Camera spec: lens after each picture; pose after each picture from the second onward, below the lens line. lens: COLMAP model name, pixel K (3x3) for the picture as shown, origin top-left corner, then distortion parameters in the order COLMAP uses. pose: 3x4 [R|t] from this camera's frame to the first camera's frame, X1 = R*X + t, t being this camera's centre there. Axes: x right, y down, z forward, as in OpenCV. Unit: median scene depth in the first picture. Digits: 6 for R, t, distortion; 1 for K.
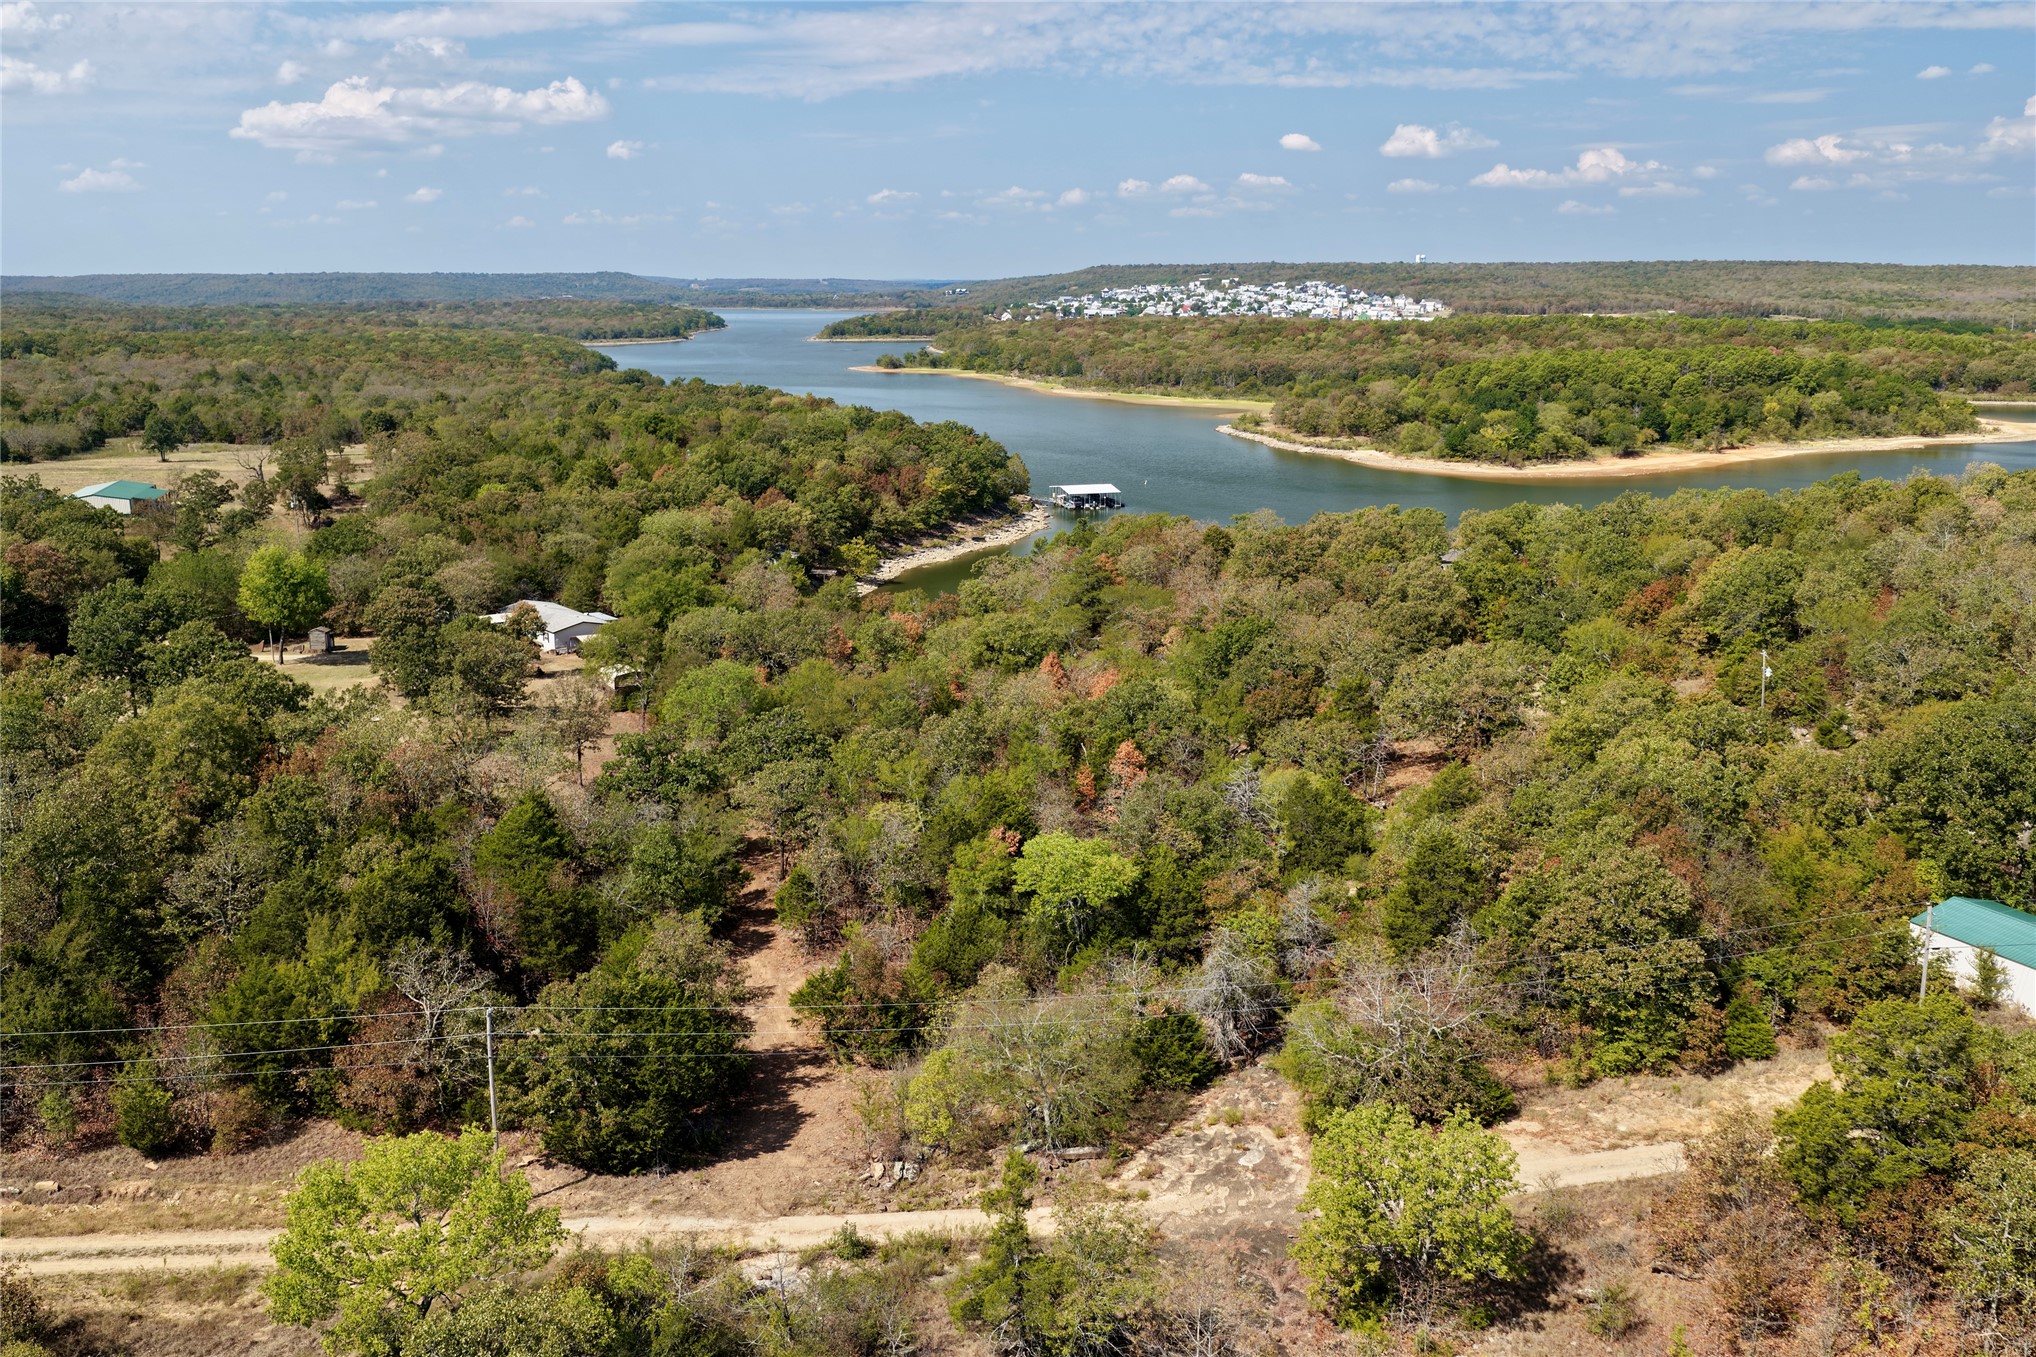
lens RADIAL K [[1679.1, 0, 1025.0], [0, 1679.1, 667.4], [0, 0, 1]] dist [-0.015582, 0.039849]
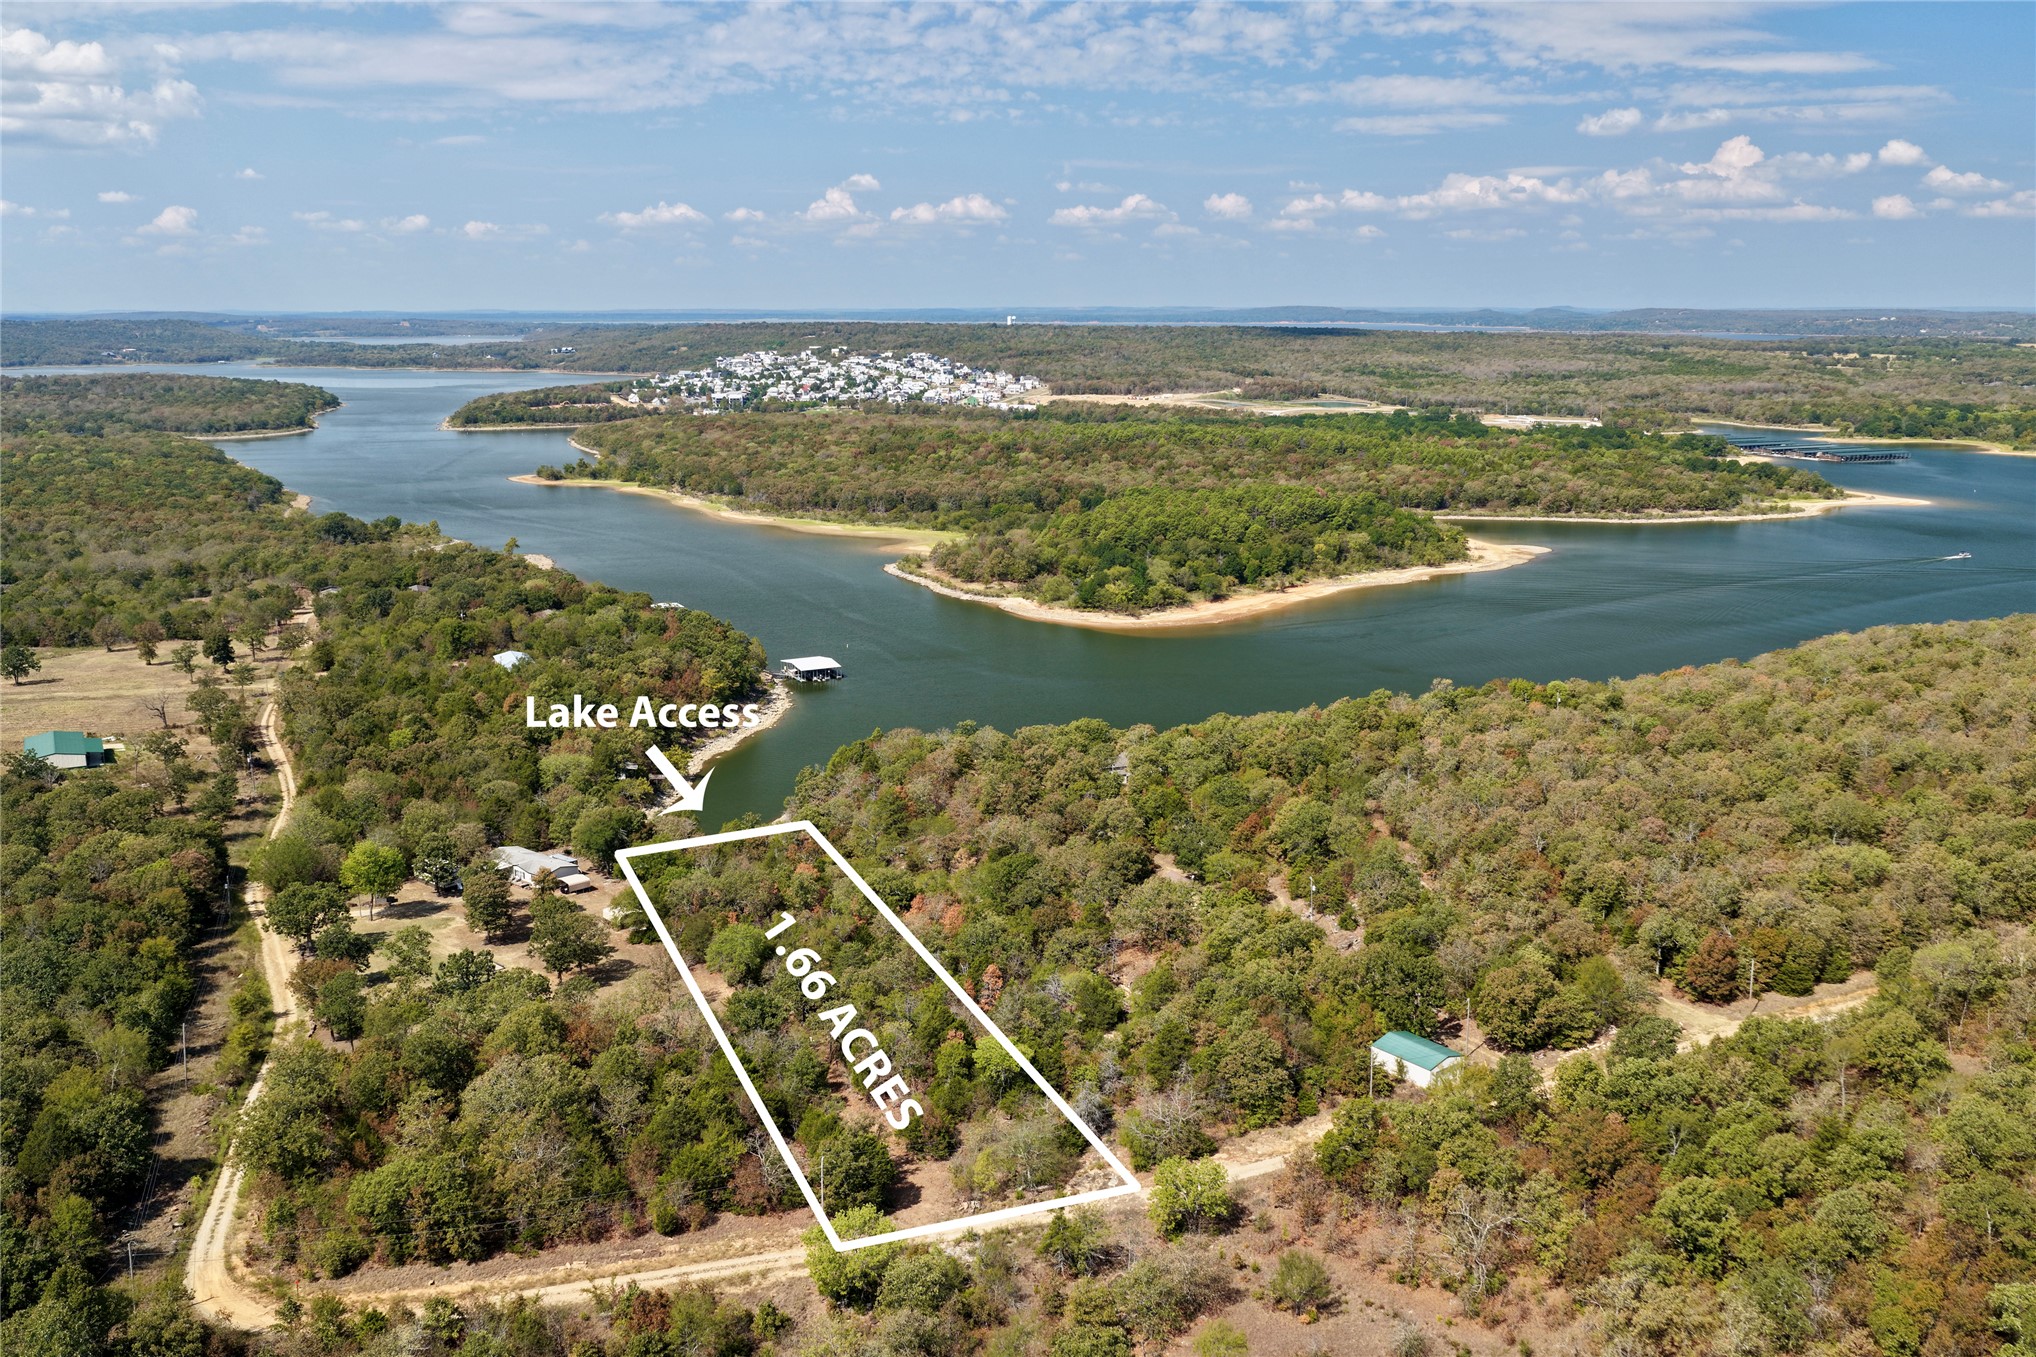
lens RADIAL K [[1679.1, 0, 1024.6], [0, 1679.1, 665.0], [0, 0, 1]] dist [-0.015582, 0.039849]
pose [[0.971676, -0.042647, 0.232437, -0.189520], [0.046727, 0.998835, -0.012073, -0.155293], [-0.231651, 0.022592, 0.972537, -0.483804]]
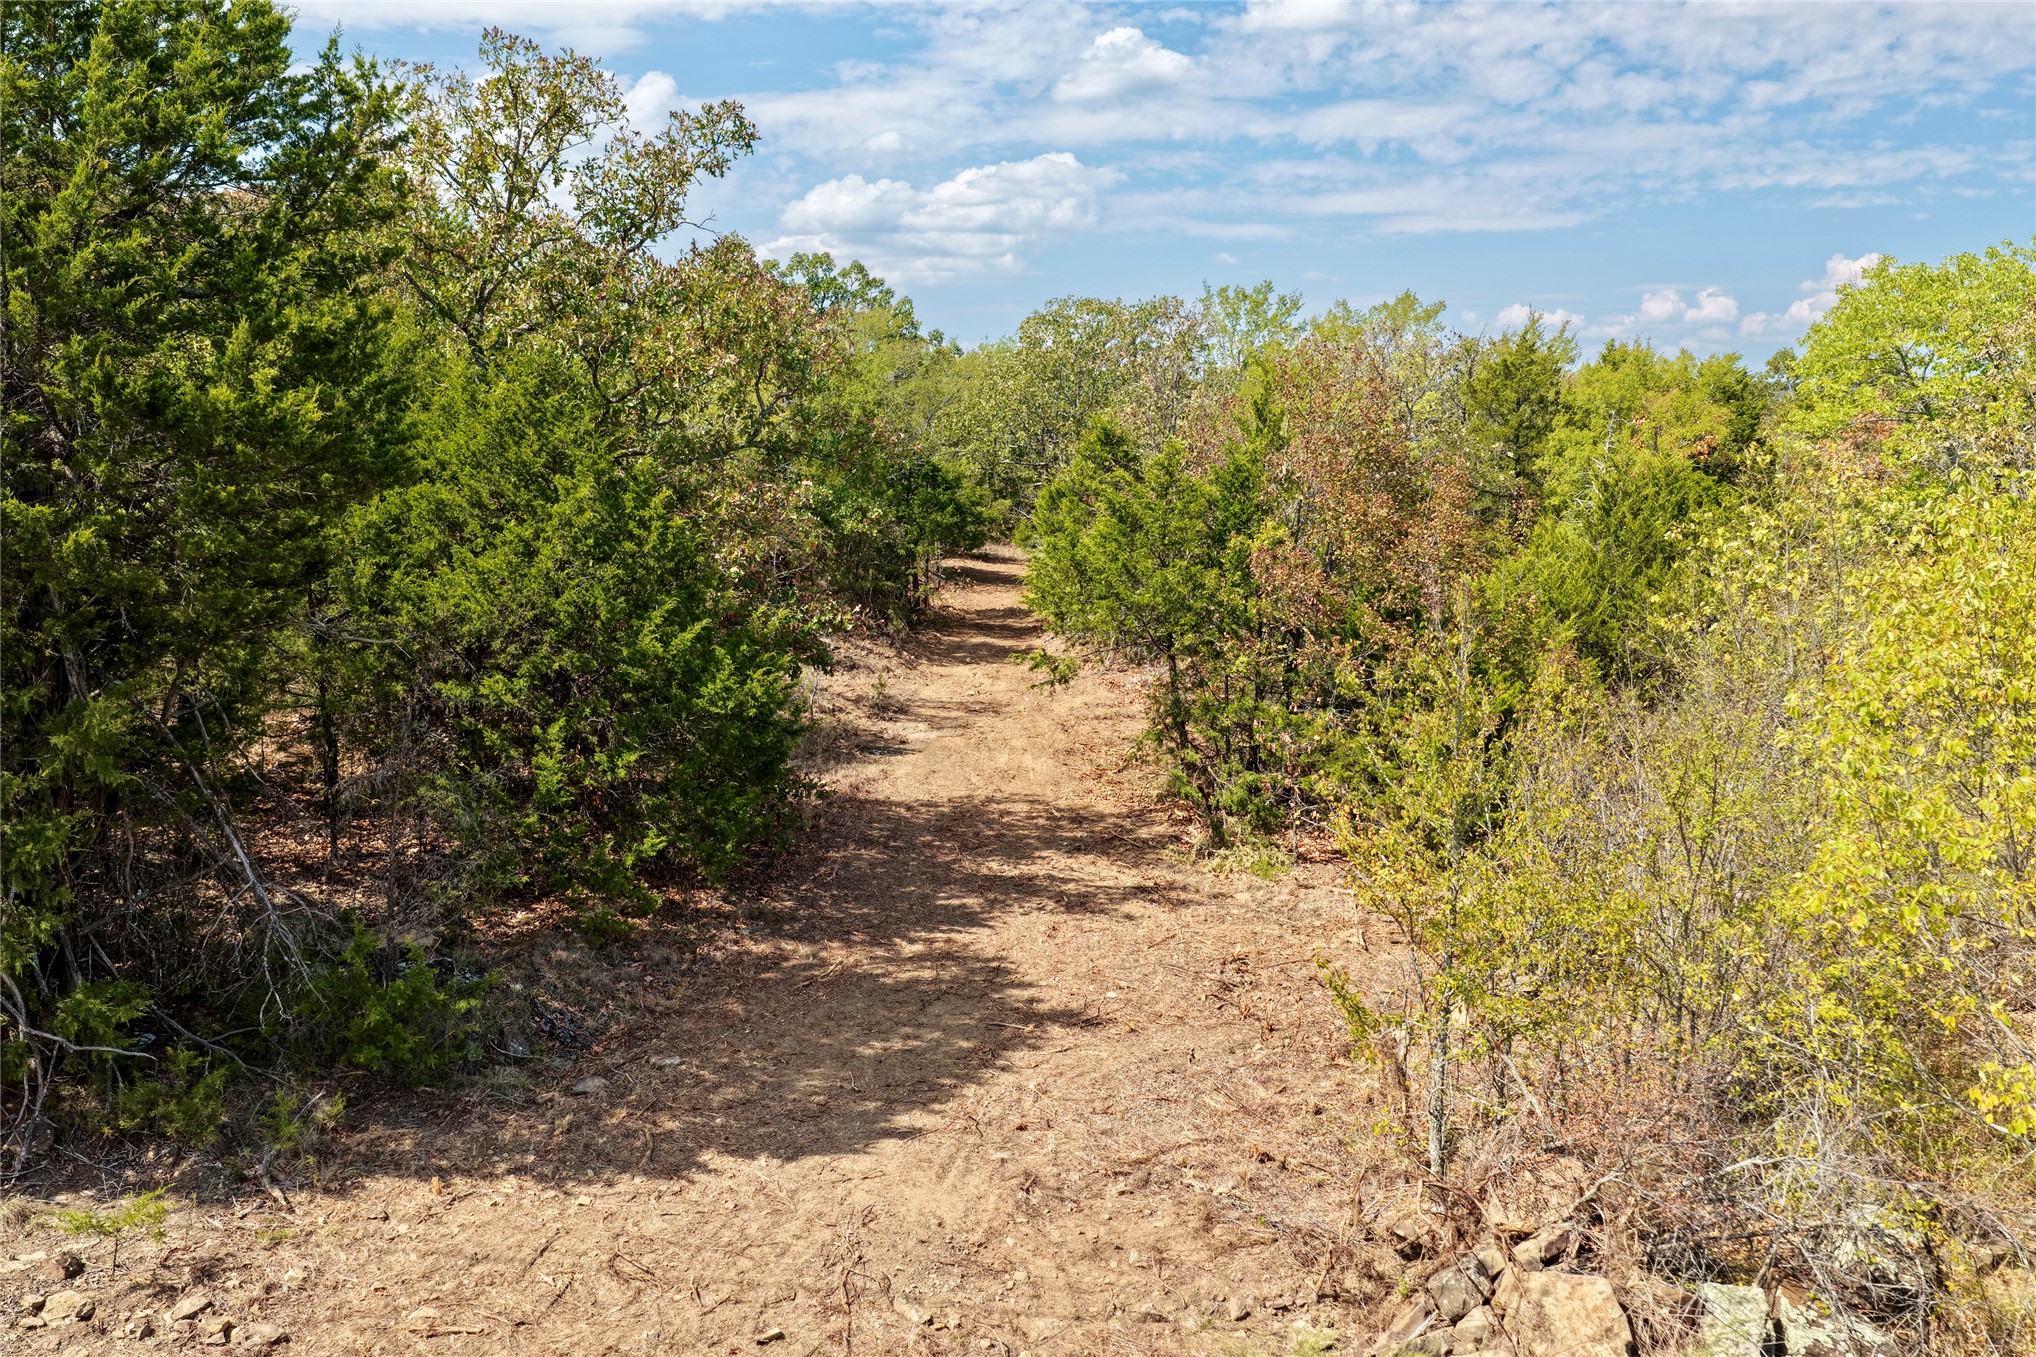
lens RADIAL K [[1679.1, 0, 1030.8], [0, 1679.1, 677.7], [0, 0, 1]] dist [-0.015582, 0.039849]
pose [[0.979513, 0.036077, -0.198123, -0.037309], [-0.052721, 0.995449, -0.079389, 0.095816], [0.194357, 0.088208, 0.976957, 0.315286]]
